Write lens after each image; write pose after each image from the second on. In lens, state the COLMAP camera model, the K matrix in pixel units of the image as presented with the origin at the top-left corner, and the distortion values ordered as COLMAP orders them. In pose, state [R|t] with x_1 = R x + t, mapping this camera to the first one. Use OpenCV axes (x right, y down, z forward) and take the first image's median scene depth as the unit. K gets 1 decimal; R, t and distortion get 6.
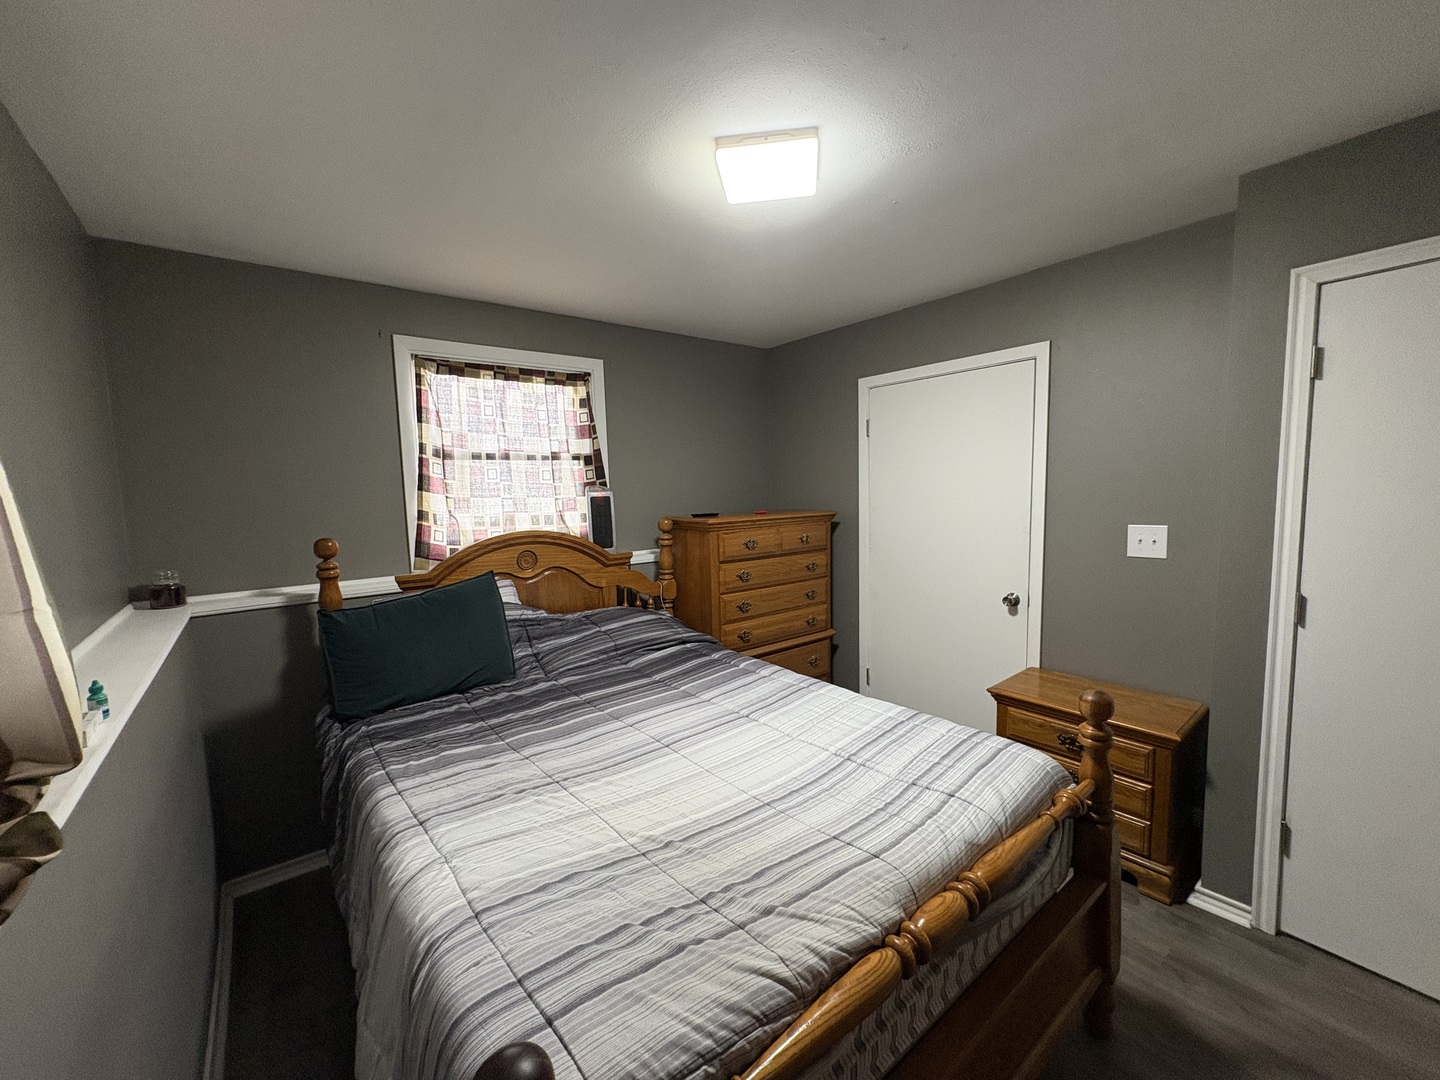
lens RADIAL K [[574.0, 0, 720.5], [0, 574.0, 539.5], [0, 0, 1]] dist [0.000924, 0.000292]
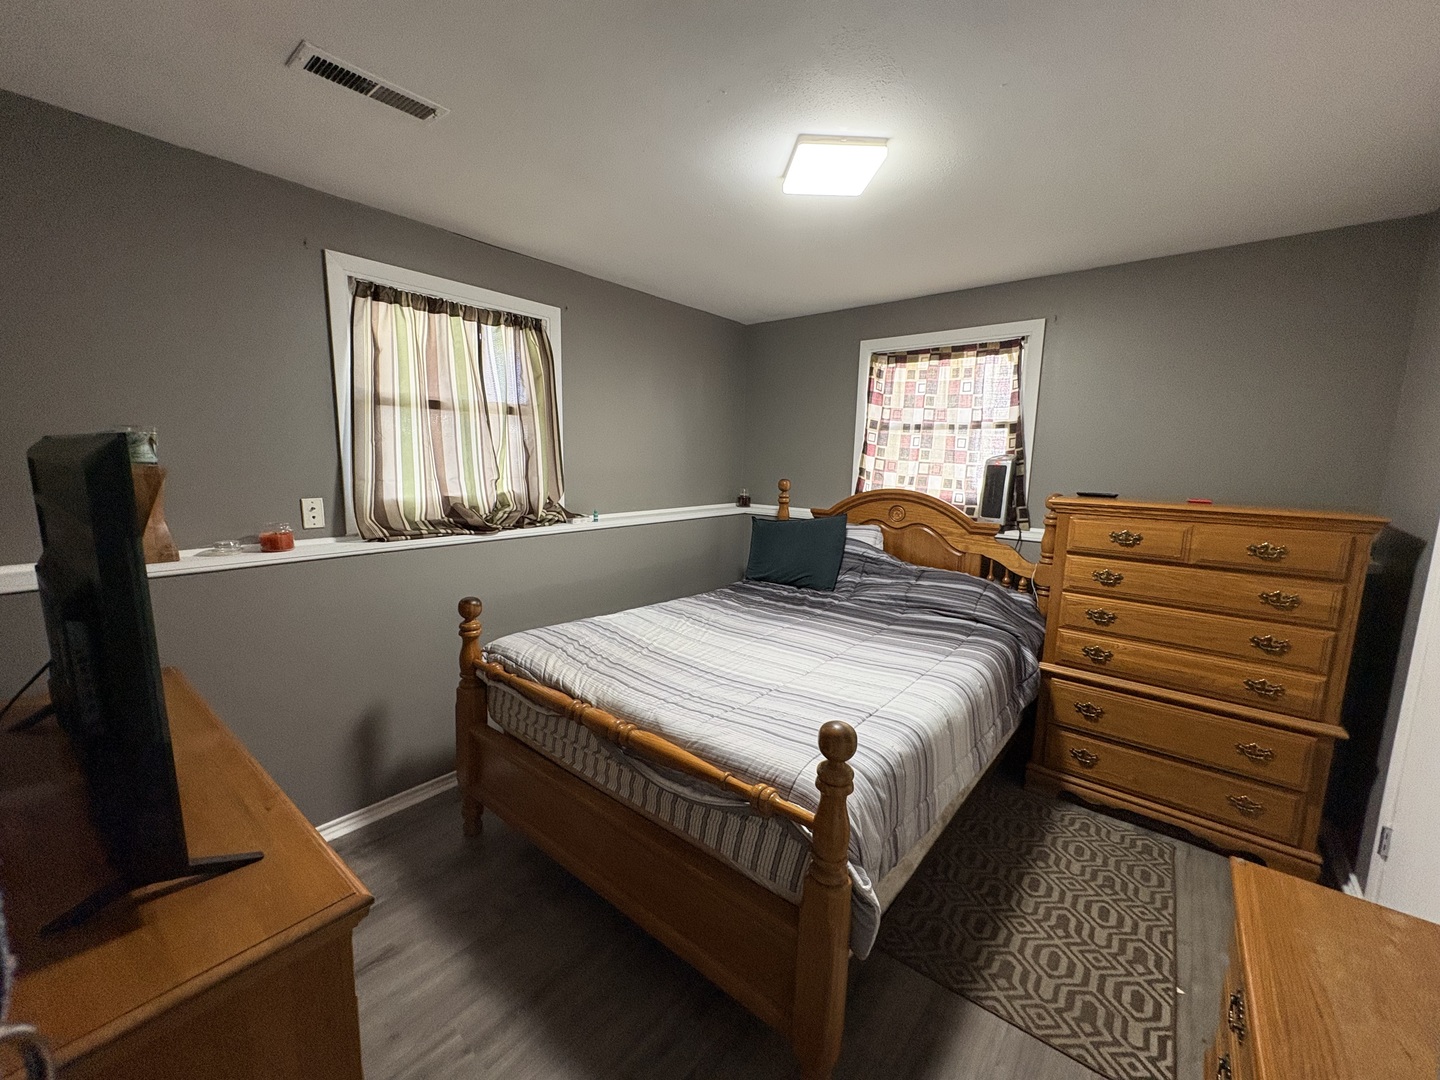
lens RADIAL K [[574.0, 0, 719.5], [0, 574.0, 542.0], [0, 0, 1]] dist [0.000924, 0.000292]
pose [[0.209618, 0.173467, -0.962273, 0.739541], [-0.116929, 0.981522, 0.151466, -0.043113], [0.970767, 0.080767, 0.226028, 0.357905]]
